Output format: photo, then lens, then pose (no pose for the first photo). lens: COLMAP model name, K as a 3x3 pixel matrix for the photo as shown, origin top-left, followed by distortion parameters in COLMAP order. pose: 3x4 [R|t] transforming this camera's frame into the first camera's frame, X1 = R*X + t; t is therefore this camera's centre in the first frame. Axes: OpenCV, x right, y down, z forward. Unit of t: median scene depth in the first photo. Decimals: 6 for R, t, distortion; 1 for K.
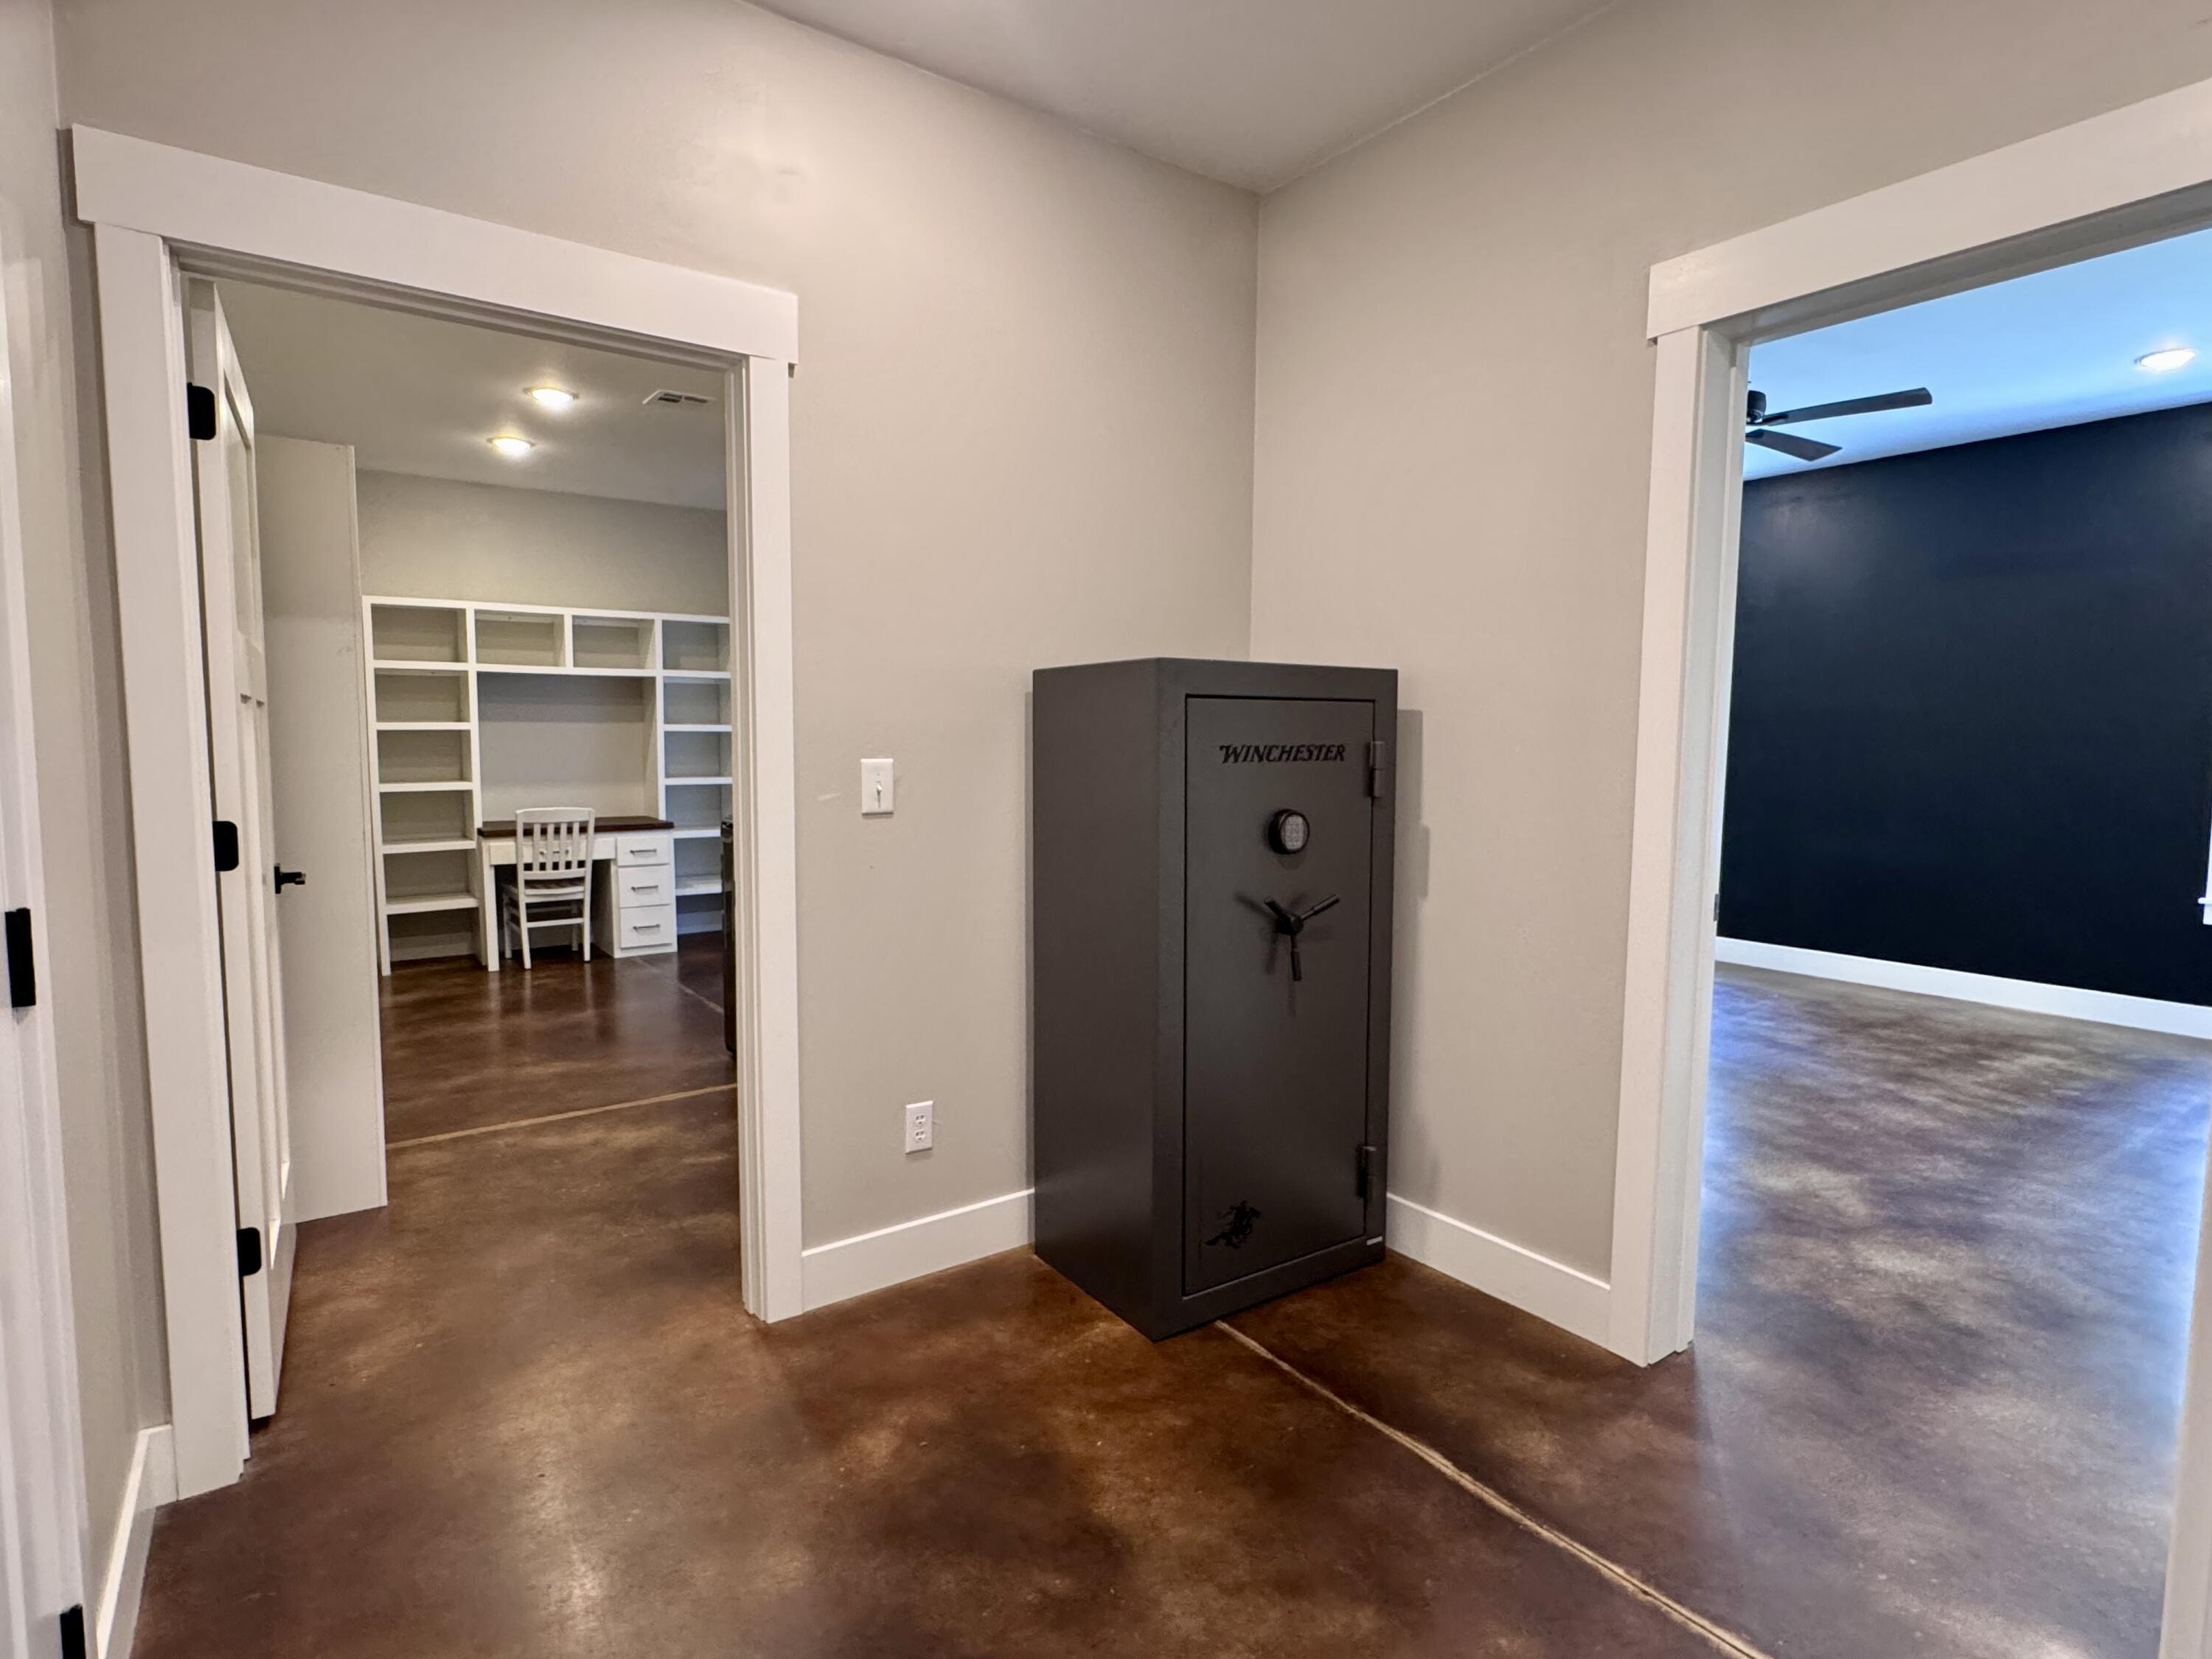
lens RADIAL K [[1146.5, 0, 1099.8], [0, 1146.5, 837.1], [0, 0, 1]] dist [-0.001957, -0.000278]
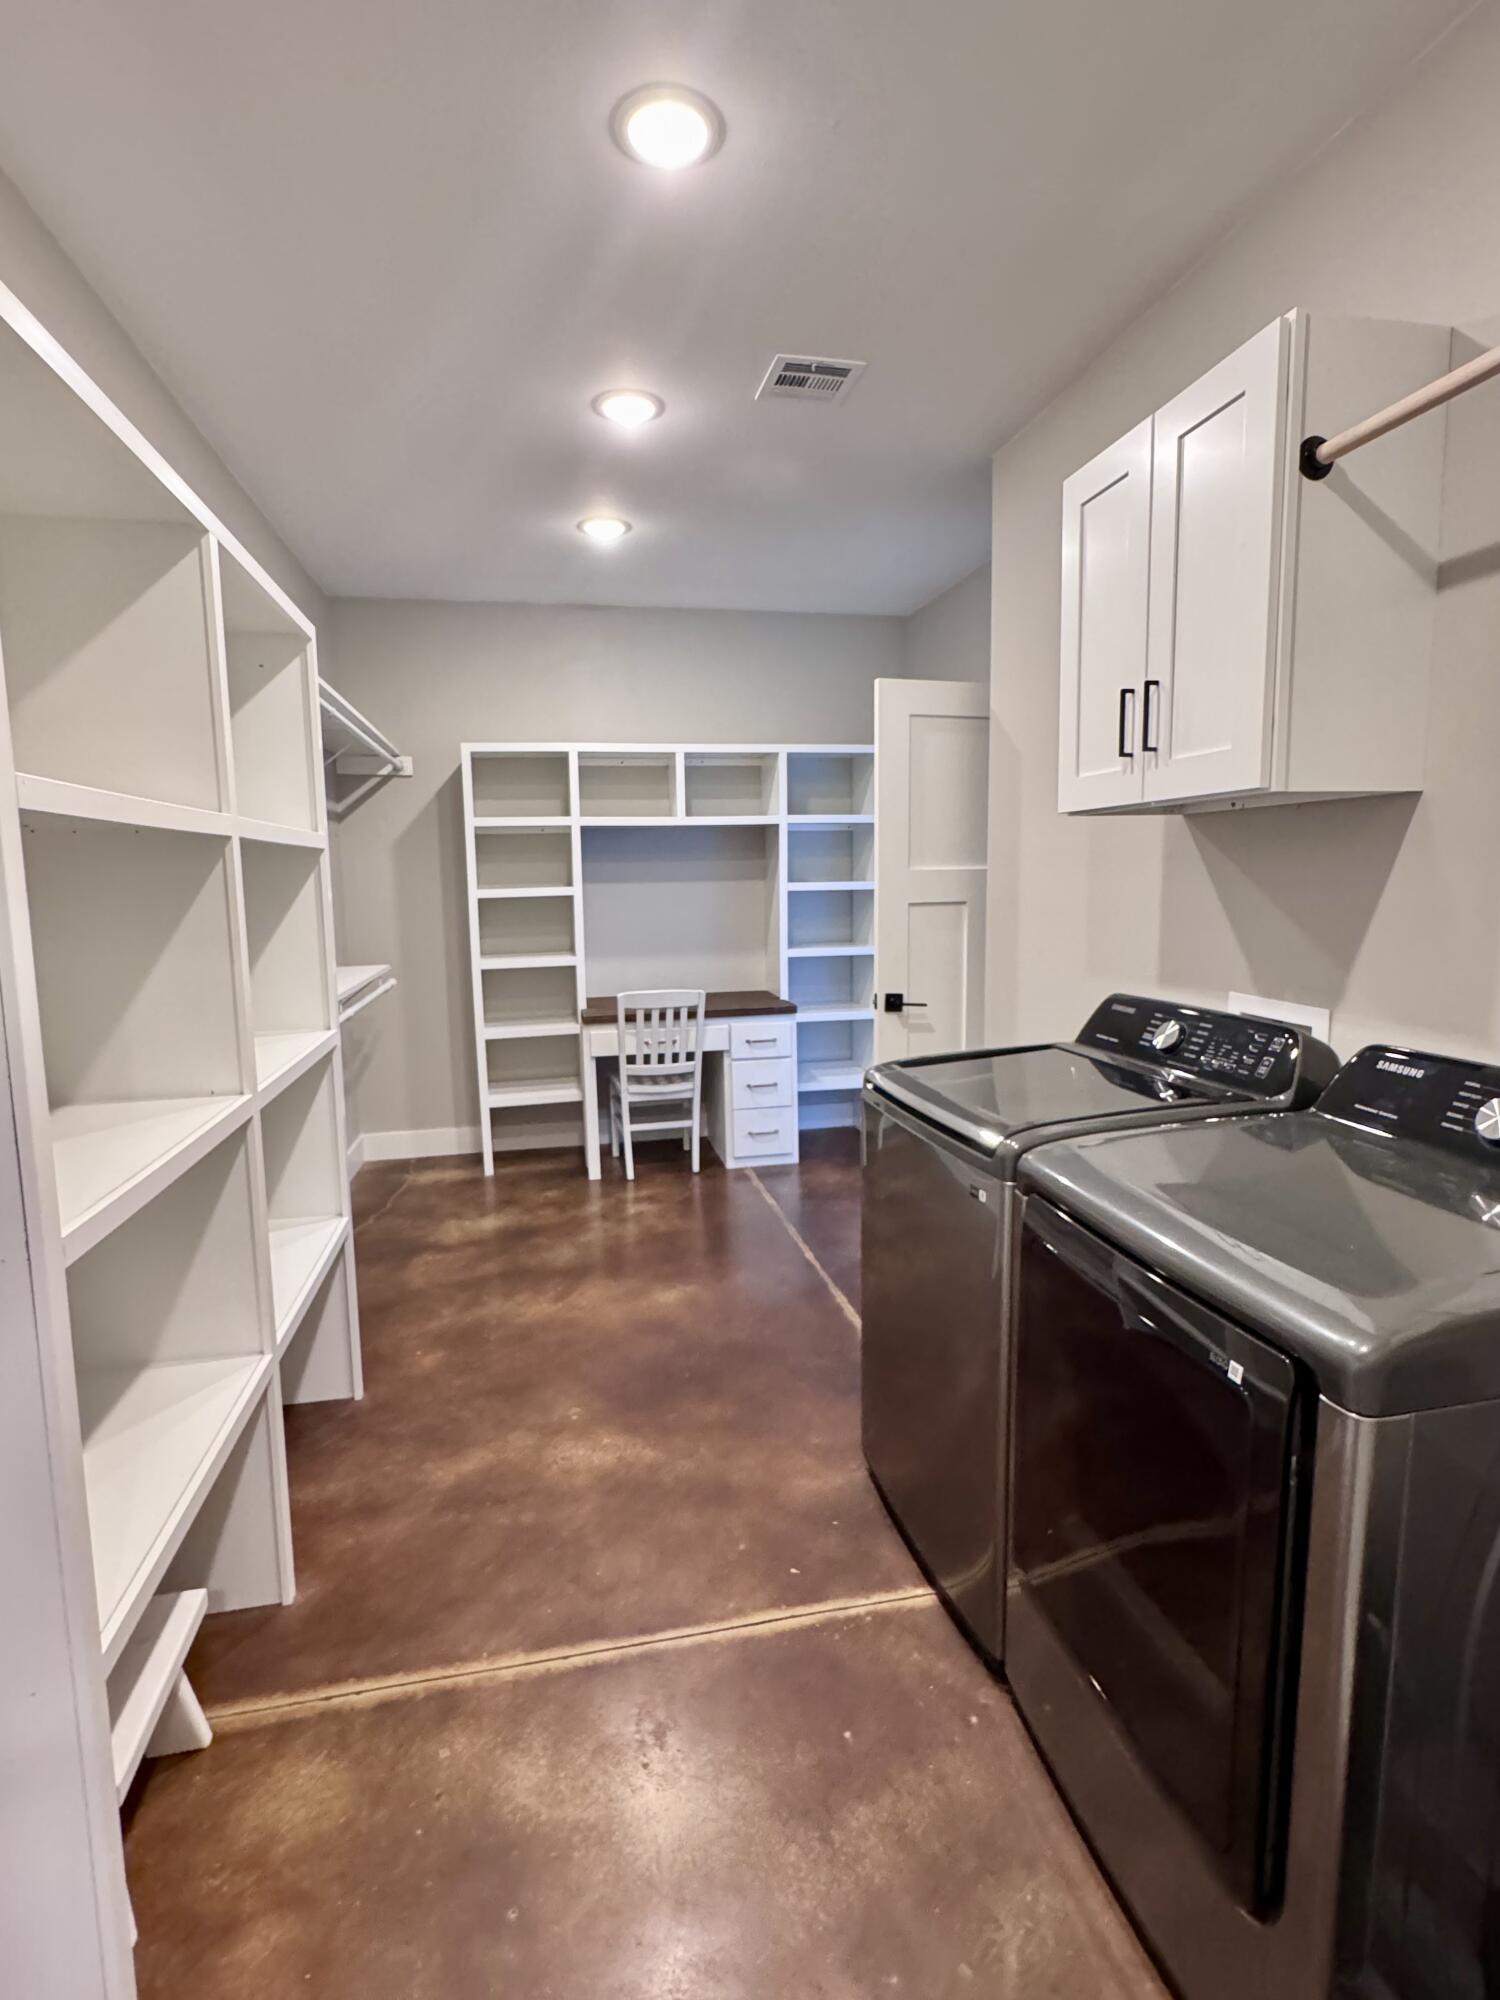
lens RADIAL K [[983.5, 0, 750.0], [0, 983.5, 1000.0], [0, 0, 1]] dist [-0.004501, -0.000858]
pose [[0.915387, 0.030421, -0.401423, -0.131415], [-0.013181, 0.998871, 0.045640, -0.050130], [0.402359, -0.036488, 0.914755, 0.375064]]
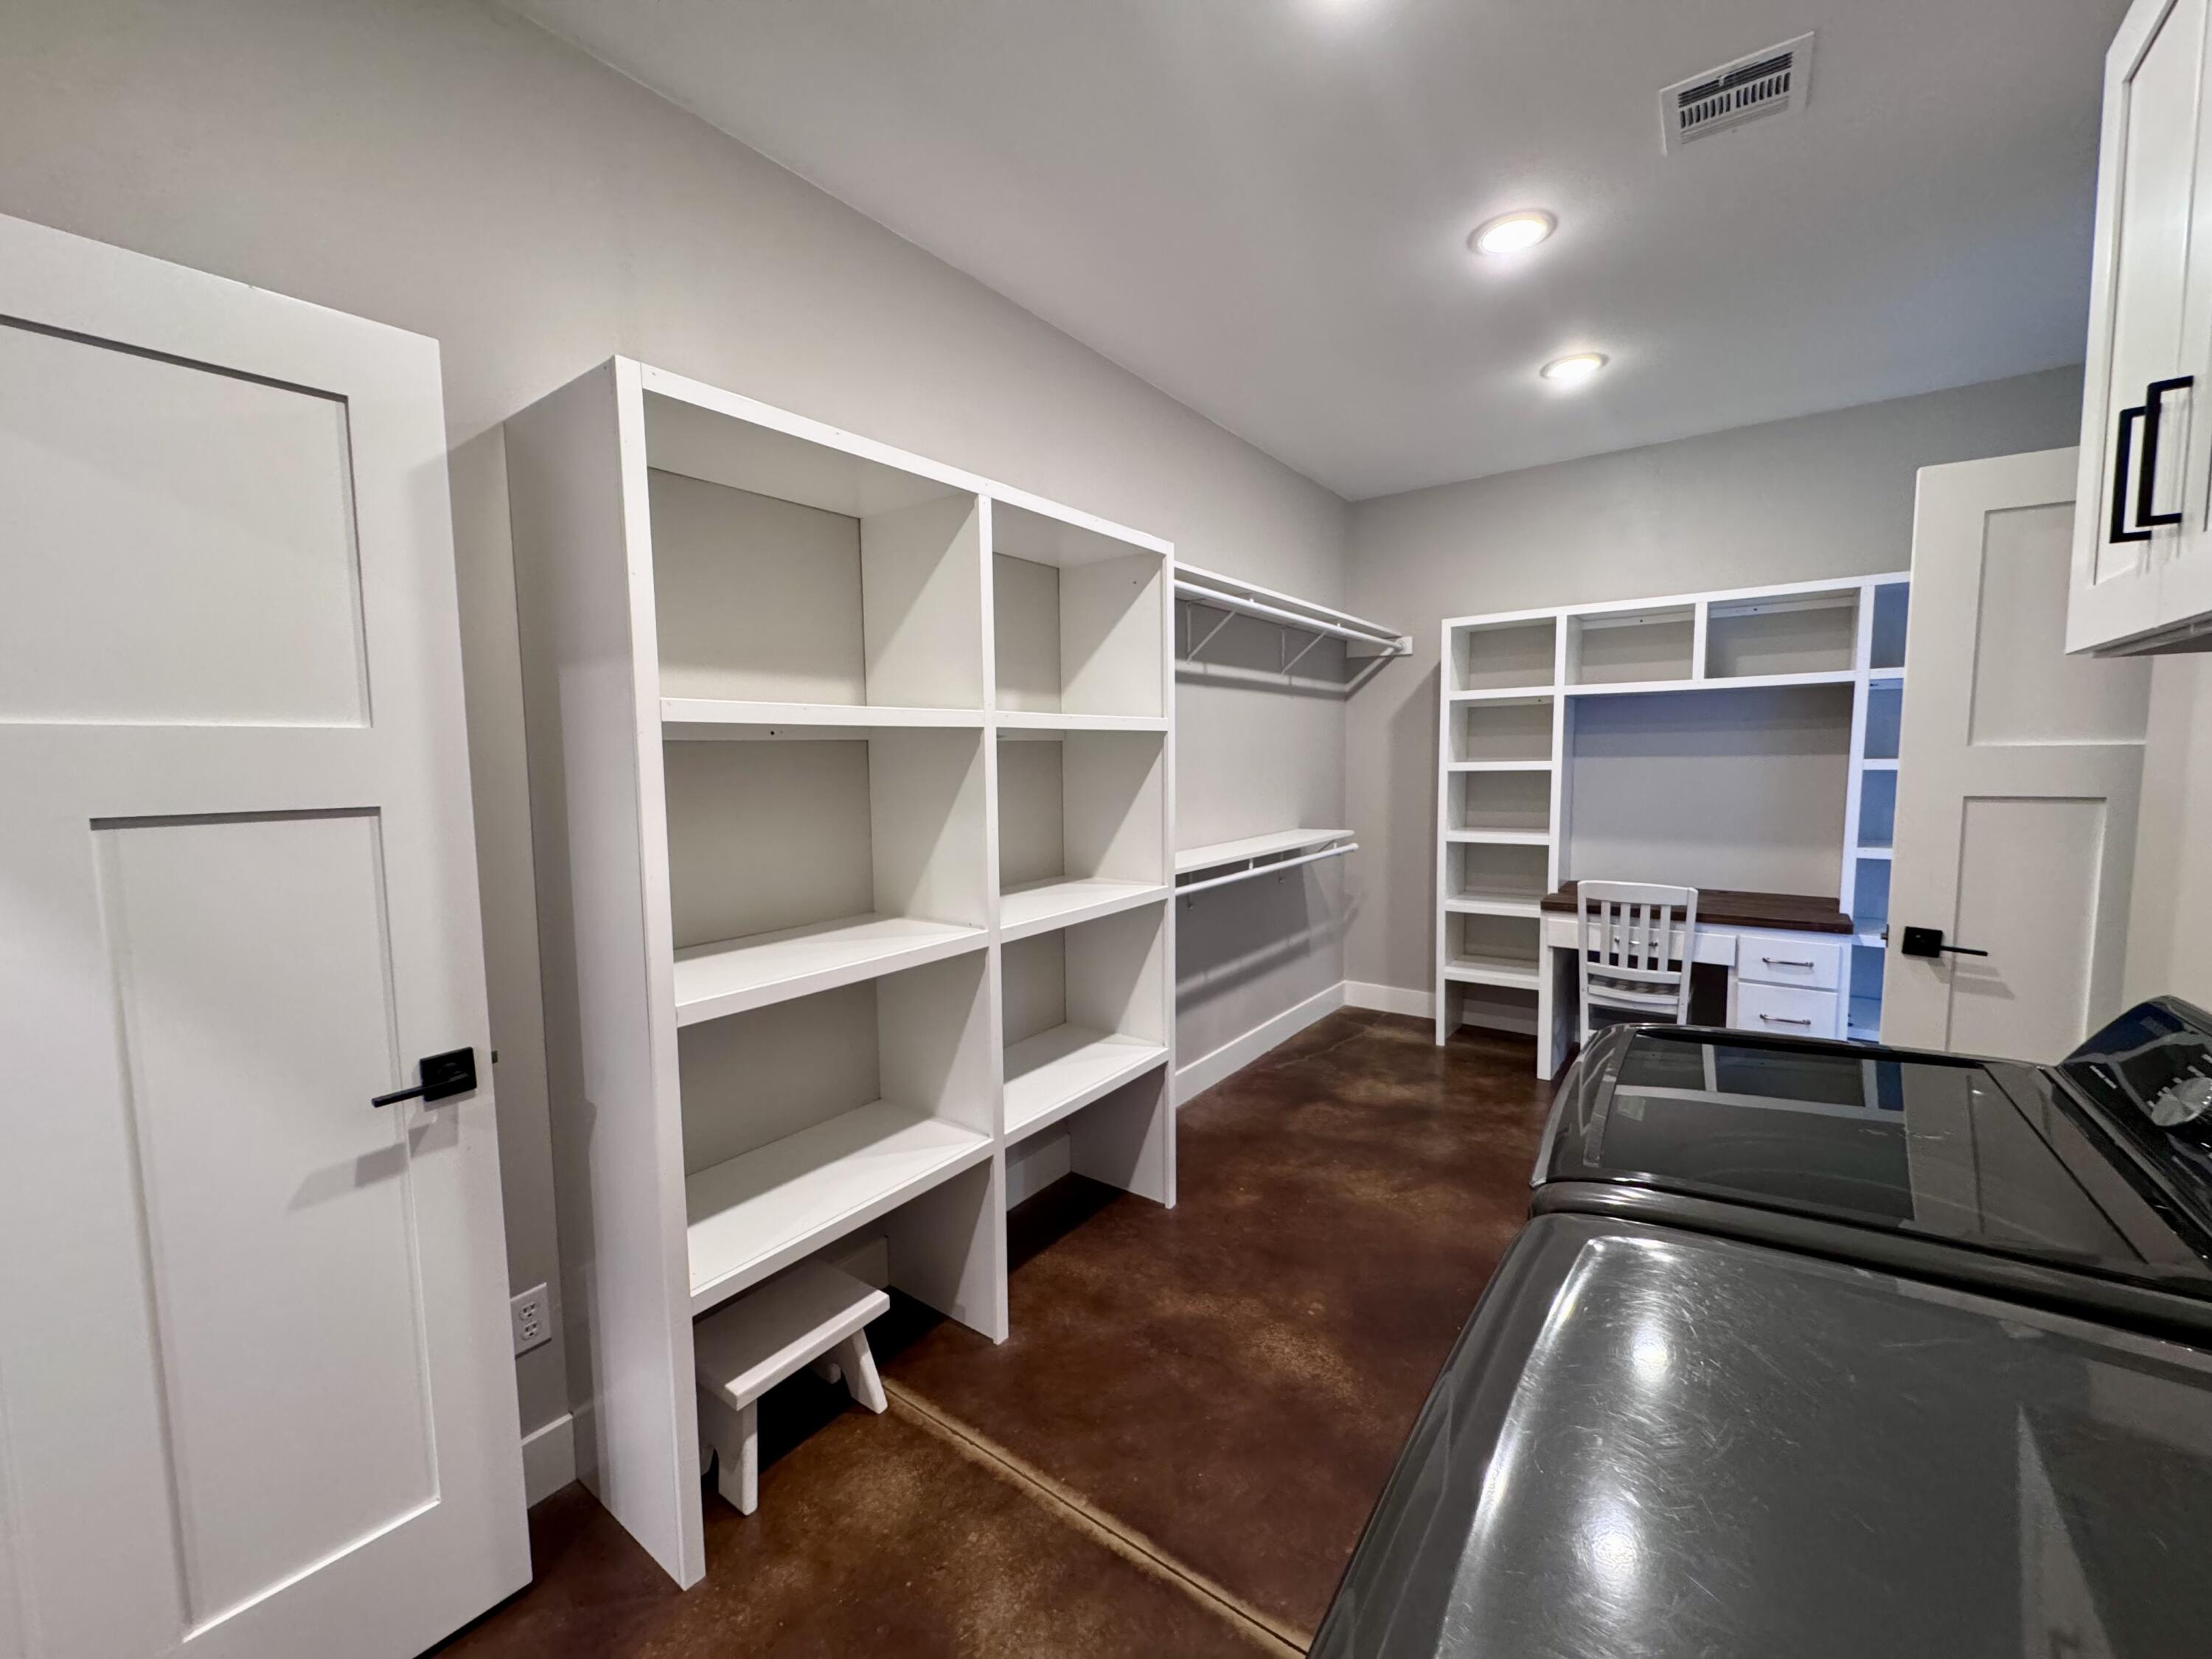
lens RADIAL K [[883.5, 0, 1095.4], [0, 883.5, 825.9], [0, 0, 1]] dist [-0.000490, 0.000000]
pose [[0.305159, 0.069958, -0.949728, -0.060966], [-0.064590, 0.996522, 0.052651, -0.065860], [0.950109, 0.045276, 0.308616, 0.505952]]
